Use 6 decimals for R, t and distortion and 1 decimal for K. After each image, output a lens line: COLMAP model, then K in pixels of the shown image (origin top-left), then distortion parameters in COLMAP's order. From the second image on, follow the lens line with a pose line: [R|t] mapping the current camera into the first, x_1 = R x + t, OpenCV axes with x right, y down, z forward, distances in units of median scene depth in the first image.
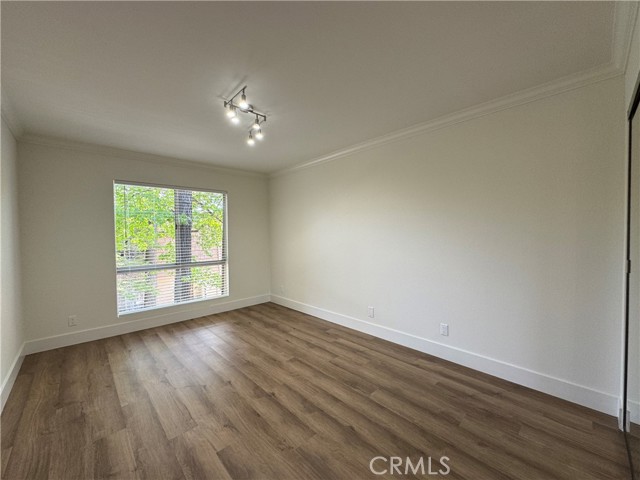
lens RADIAL K [[257.2, 0, 319.6], [0, 257.2, 239.6], [0, 0, 1]] dist [-0.003804, 0.000708]
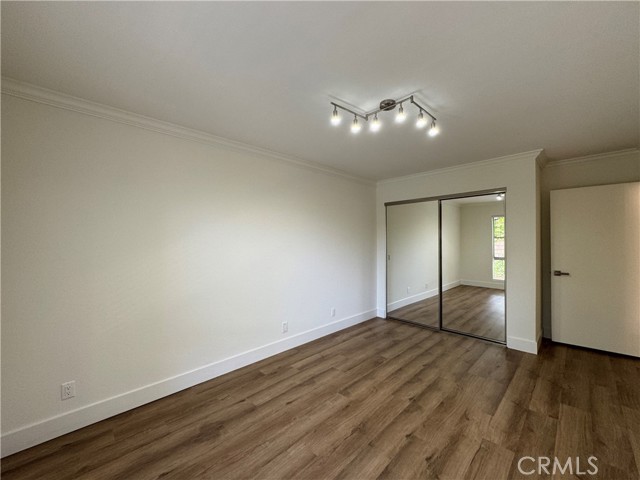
lens RADIAL K [[257.2, 0, 319.6], [0, 257.2, 239.6], [0, 0, 1]] dist [-0.003804, 0.000708]
pose [[-0.018342, 0.016436, 0.999697, -0.984849], [0.029448, 0.999440, -0.015892, -0.043673], [-0.999398, 0.029147, -0.018816, 1.084995]]
